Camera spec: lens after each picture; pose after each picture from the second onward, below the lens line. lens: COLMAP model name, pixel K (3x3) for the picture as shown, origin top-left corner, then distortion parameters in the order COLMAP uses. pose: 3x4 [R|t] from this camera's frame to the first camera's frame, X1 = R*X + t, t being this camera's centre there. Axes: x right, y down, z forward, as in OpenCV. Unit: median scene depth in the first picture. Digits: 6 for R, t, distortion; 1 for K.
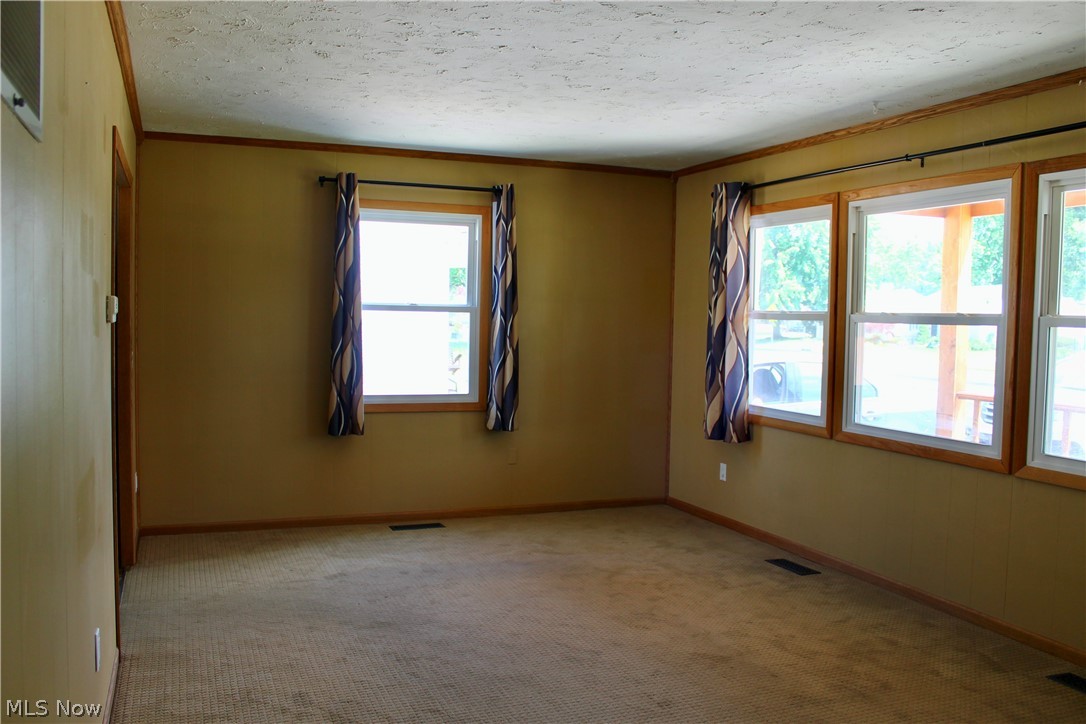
lens RADIAL K [[925.9, 0, 543.0], [0, 925.9, 362.0], [0, 0, 1]] dist [-0.163272, 0.149659]
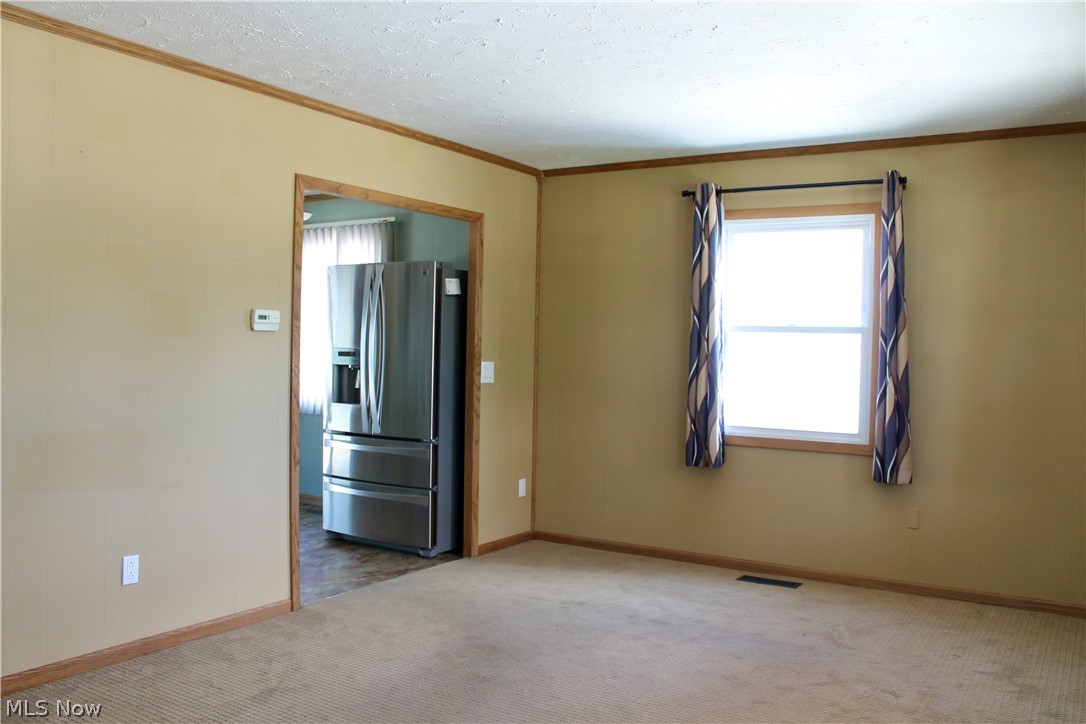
lens RADIAL K [[925.9, 0, 543.0], [0, 925.9, 362.0], [0, 0, 1]] dist [-0.163272, 0.149659]
pose [[0.576979, 0.007634, -0.816724, 0.496476], [-0.049363, 0.998454, -0.025541, 0.006629], [0.815266, 0.055052, 0.576464, 0.368552]]
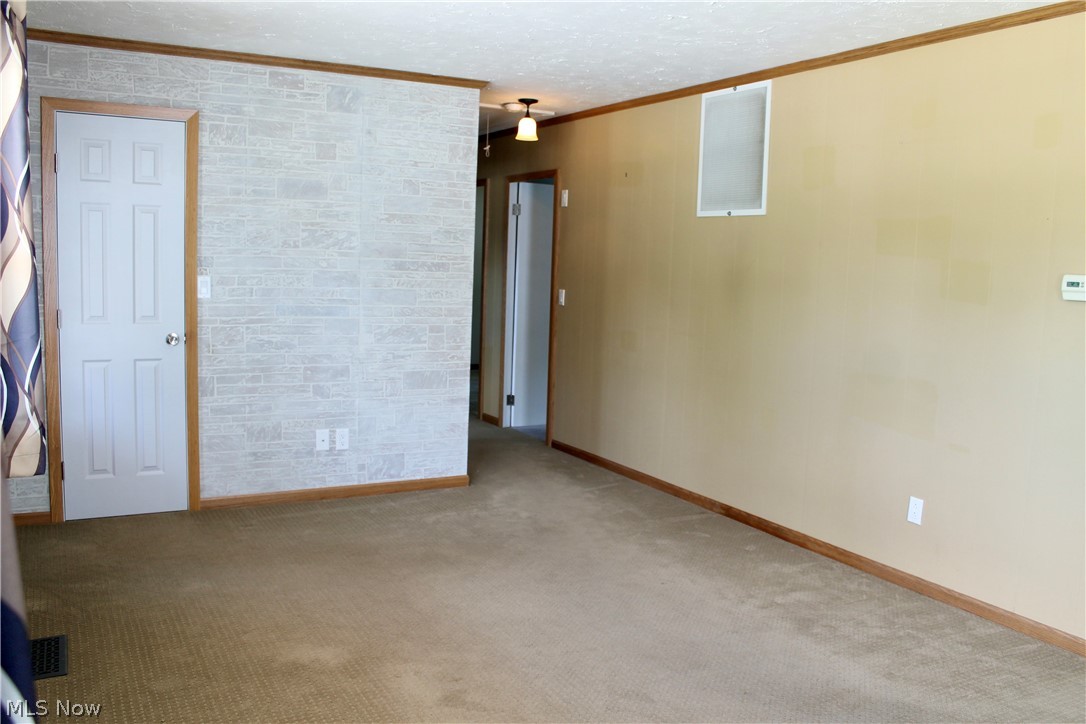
lens RADIAL K [[925.9, 0, 543.0], [0, 925.9, 362.0], [0, 0, 1]] dist [-0.163272, 0.149659]
pose [[-0.991946, -0.042816, -0.119208, 0.158152], [-0.061328, 0.985813, 0.156245, -0.062756], [0.110827, 0.162297, -0.980498, 1.231546]]
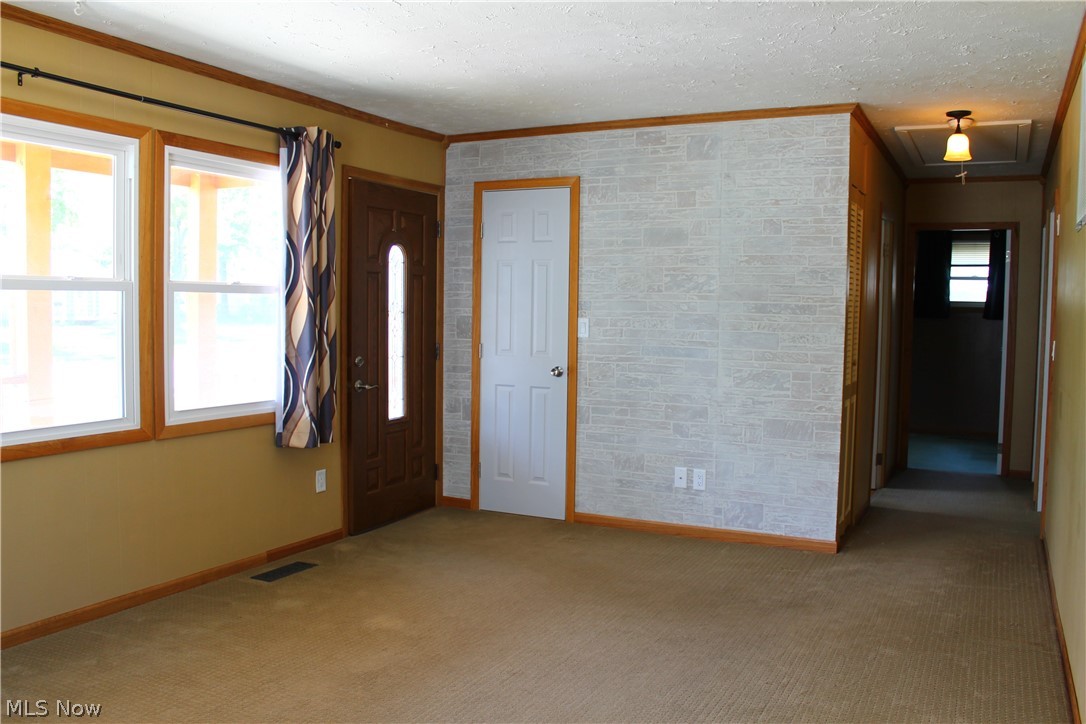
lens RADIAL K [[925.9, 0, 543.0], [0, 925.9, 362.0], [0, 0, 1]] dist [-0.163272, 0.149659]
pose [[-0.653281, -0.077725, 0.753116, -0.399022], [0.009803, 0.993765, 0.111064, -0.053309], [-0.757052, 0.079938, -0.648446, 1.014625]]
